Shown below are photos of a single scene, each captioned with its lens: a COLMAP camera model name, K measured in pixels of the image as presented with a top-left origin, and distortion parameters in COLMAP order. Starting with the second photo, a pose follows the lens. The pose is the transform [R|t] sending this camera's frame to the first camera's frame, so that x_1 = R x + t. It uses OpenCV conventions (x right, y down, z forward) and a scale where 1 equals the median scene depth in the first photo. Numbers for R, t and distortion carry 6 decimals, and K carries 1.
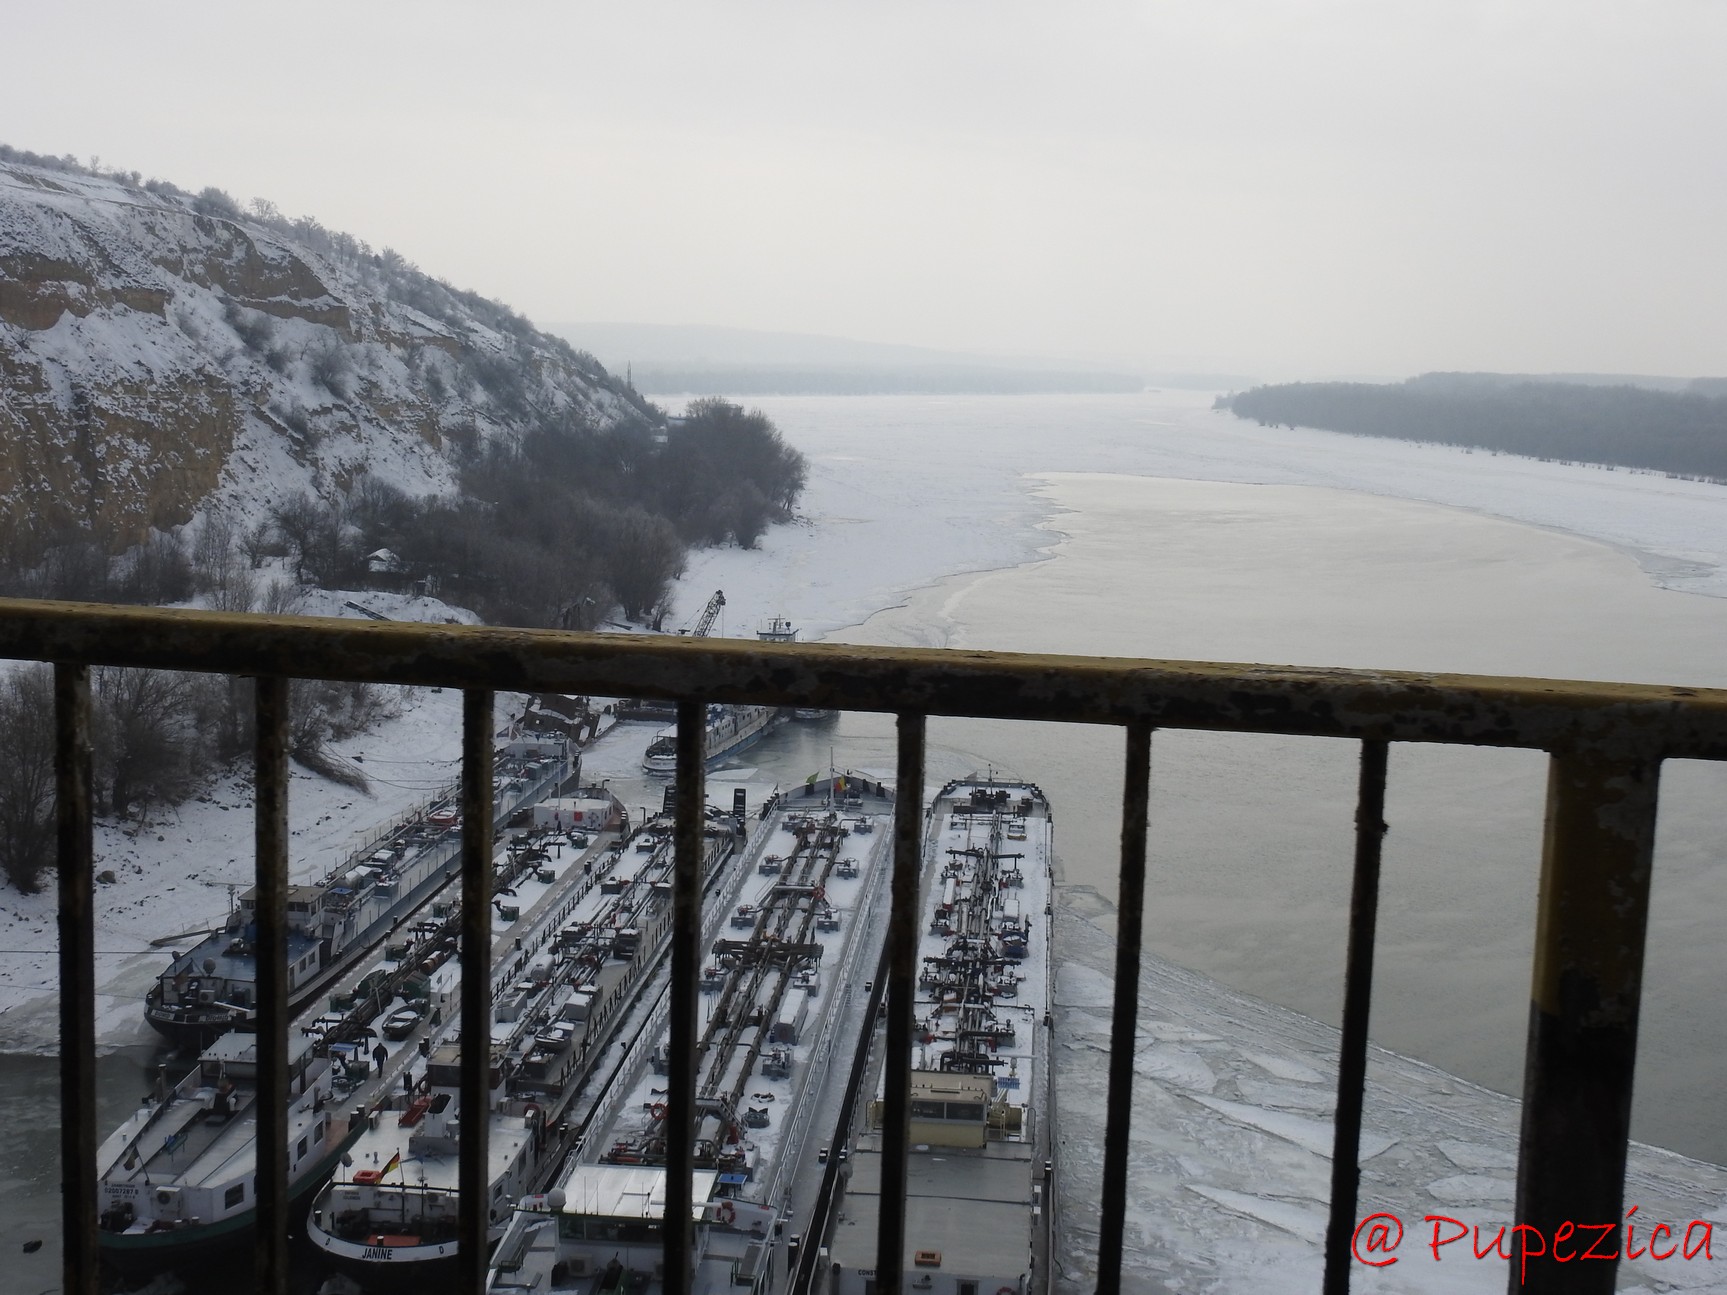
lens RADIAL K [[2234.7, 0, 862.1], [0, 2234.7, 651.6], [0, 0, 1]] dist [-0.013105, 0.000000]
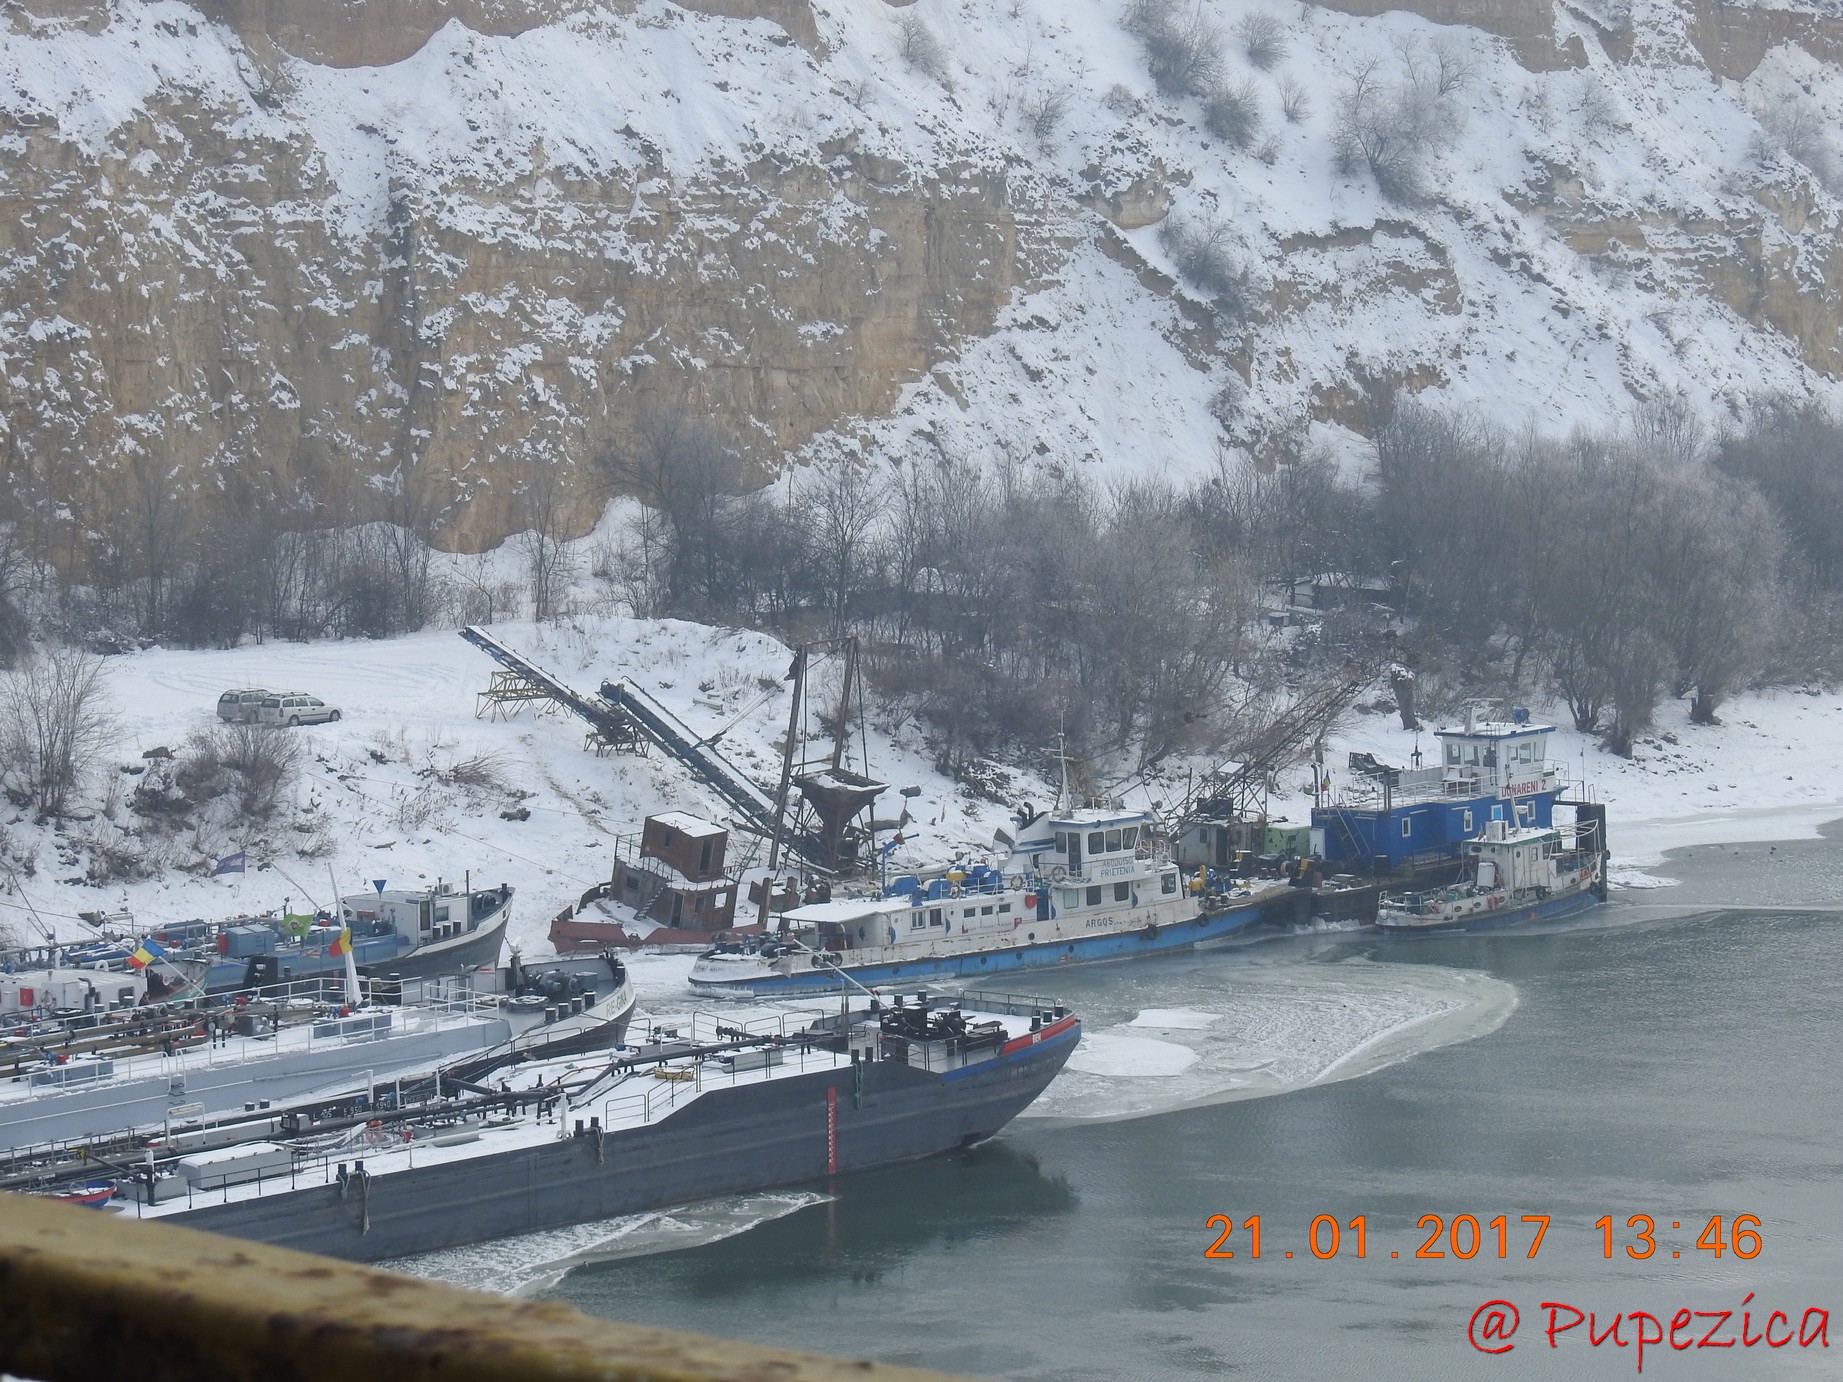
lens RADIAL K [[6814.1, 0, 918.6], [0, 6814.1, 692.8], [0, 0, 1]] dist [-0.008124, 0.000000]
pose [[0.813687, 0.017005, -0.581055, 0.495212], [-0.045530, 0.998366, -0.034540, 0.026380], [0.579518, 0.054560, 0.813131, -0.068608]]
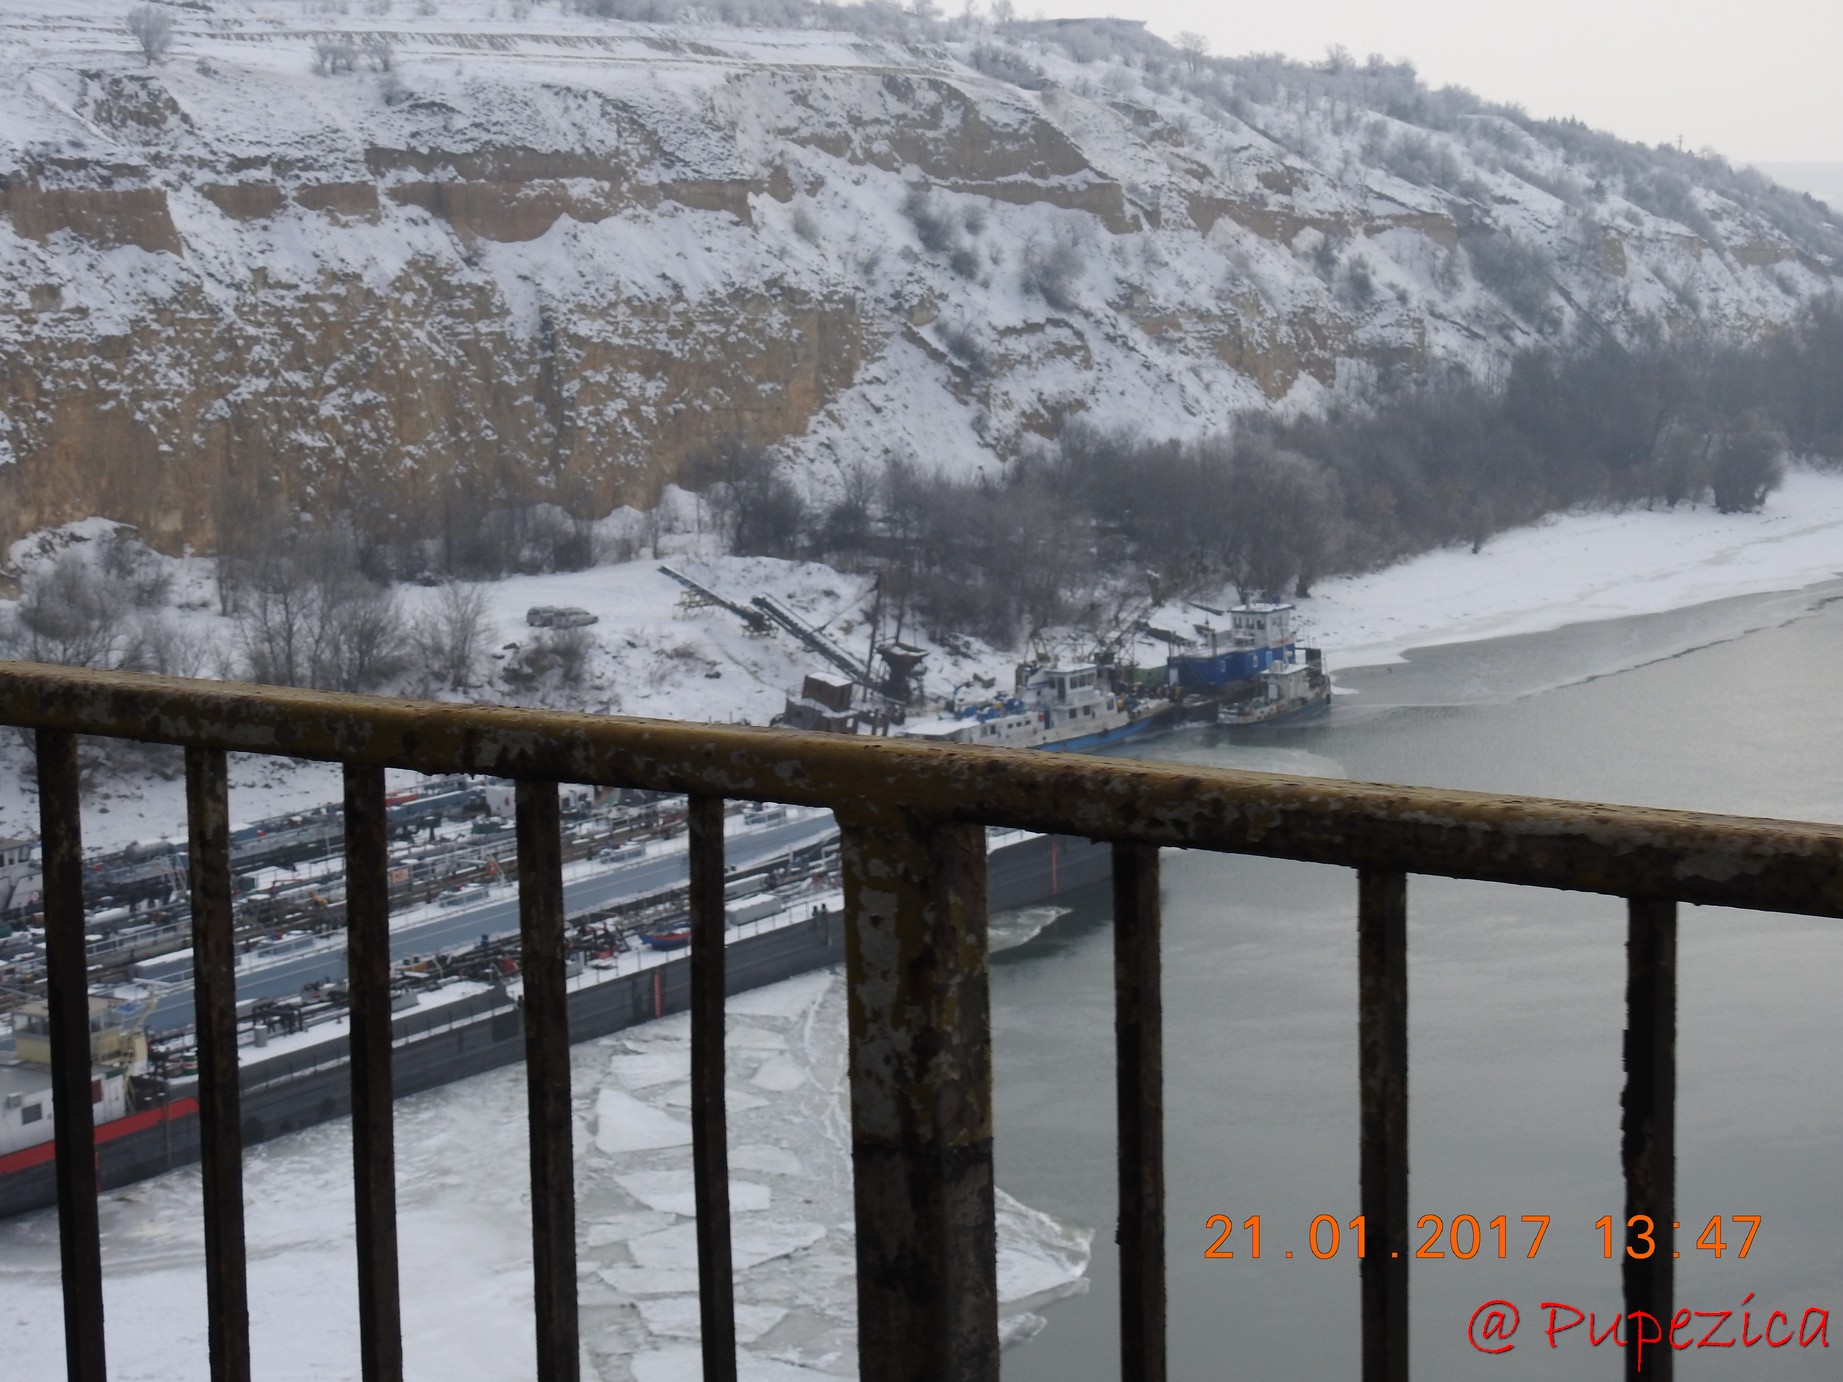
lens RADIAL K [[3565.4, 0, 929.5], [0, 3565.4, 684.9], [0, 0, 1]] dist [0.006158, 0.000000]
pose [[0.875597, 0.008756, -0.482962, 0.347463], [-0.012920, 0.999902, -0.005297, 0.018854], [0.482869, 0.010878, 0.875625, -0.049112]]
